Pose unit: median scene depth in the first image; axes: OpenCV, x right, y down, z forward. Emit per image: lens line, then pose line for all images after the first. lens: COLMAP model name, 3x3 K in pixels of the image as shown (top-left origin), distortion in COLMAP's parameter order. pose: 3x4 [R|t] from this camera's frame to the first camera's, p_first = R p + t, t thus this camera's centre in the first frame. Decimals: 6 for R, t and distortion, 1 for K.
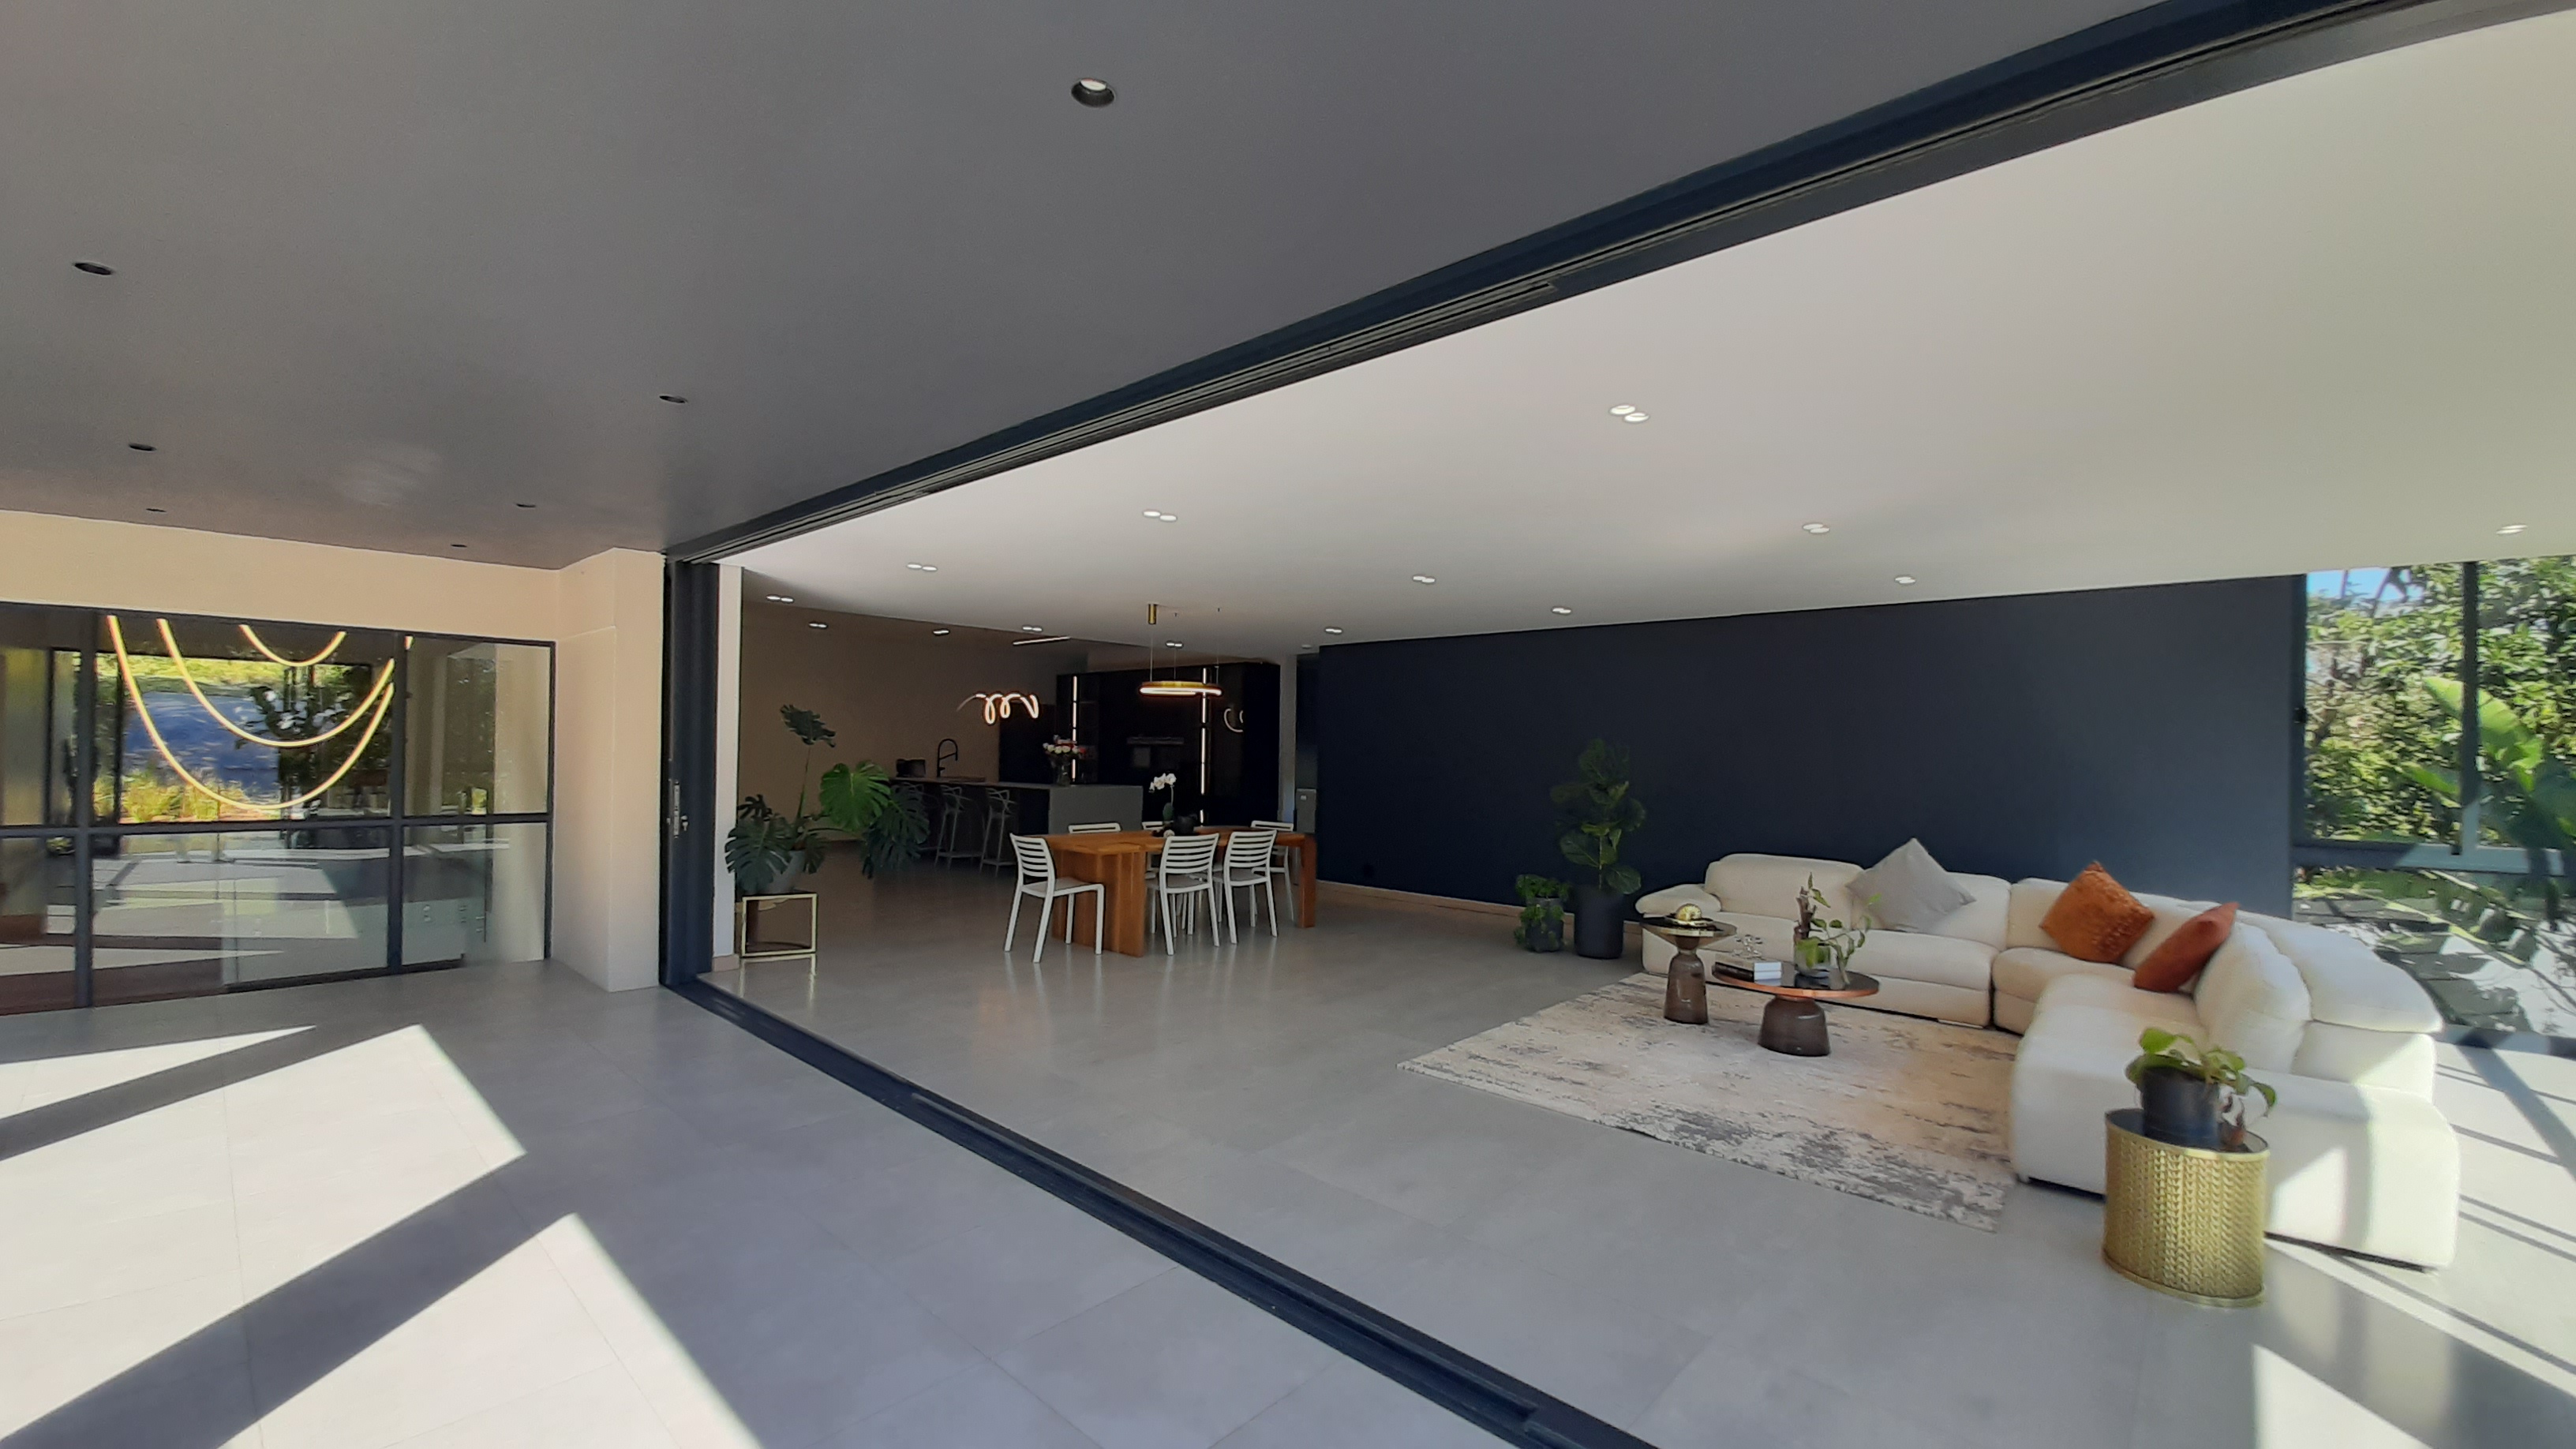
lens RADIAL K [[1003.2, 0, 1290.4], [0, 1003.2, 745.2], [0, 0, 1]] dist [0.013499, -0.013775]
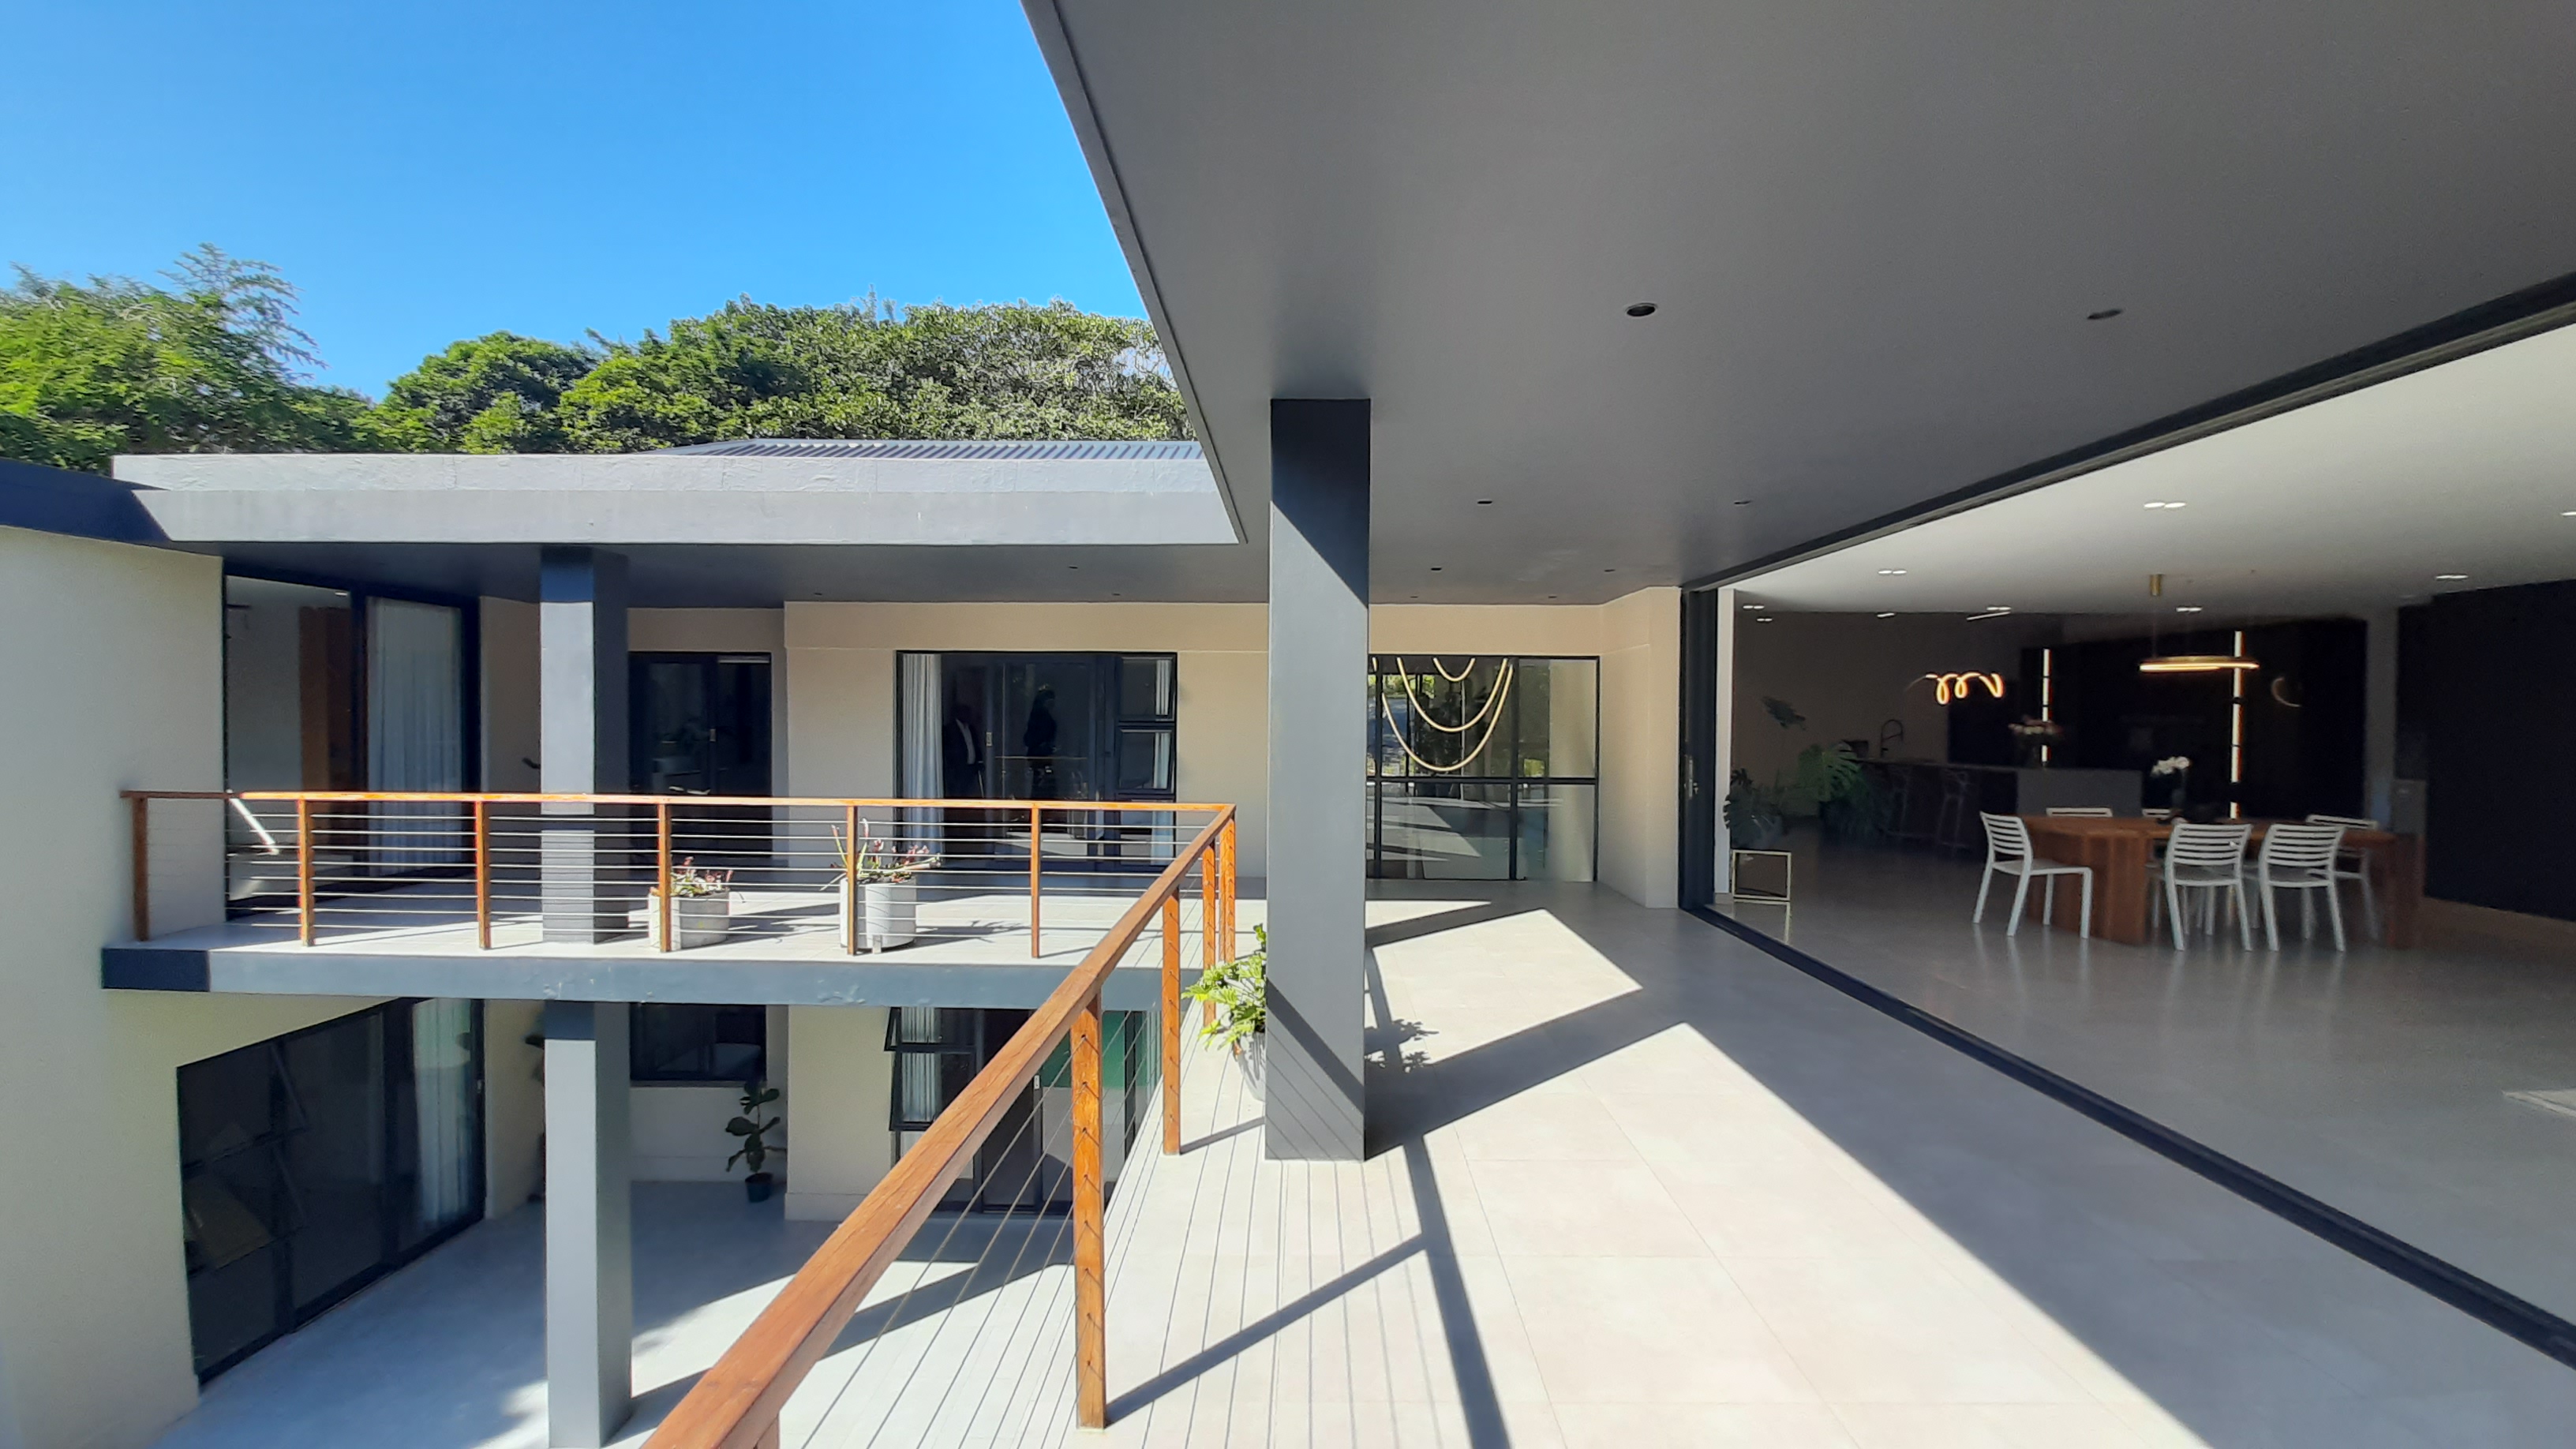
lens RADIAL K [[1003.2, 0, 1290.4], [0, 1003.2, 745.2], [0, 0, 1]] dist [0.013499, -0.013775]
pose [[0.661855, 0.006847, -0.749600, 0.030649], [0.008552, 0.999824, 0.016684, -0.005072], [0.749583, -0.017453, 0.661681, -0.223944]]
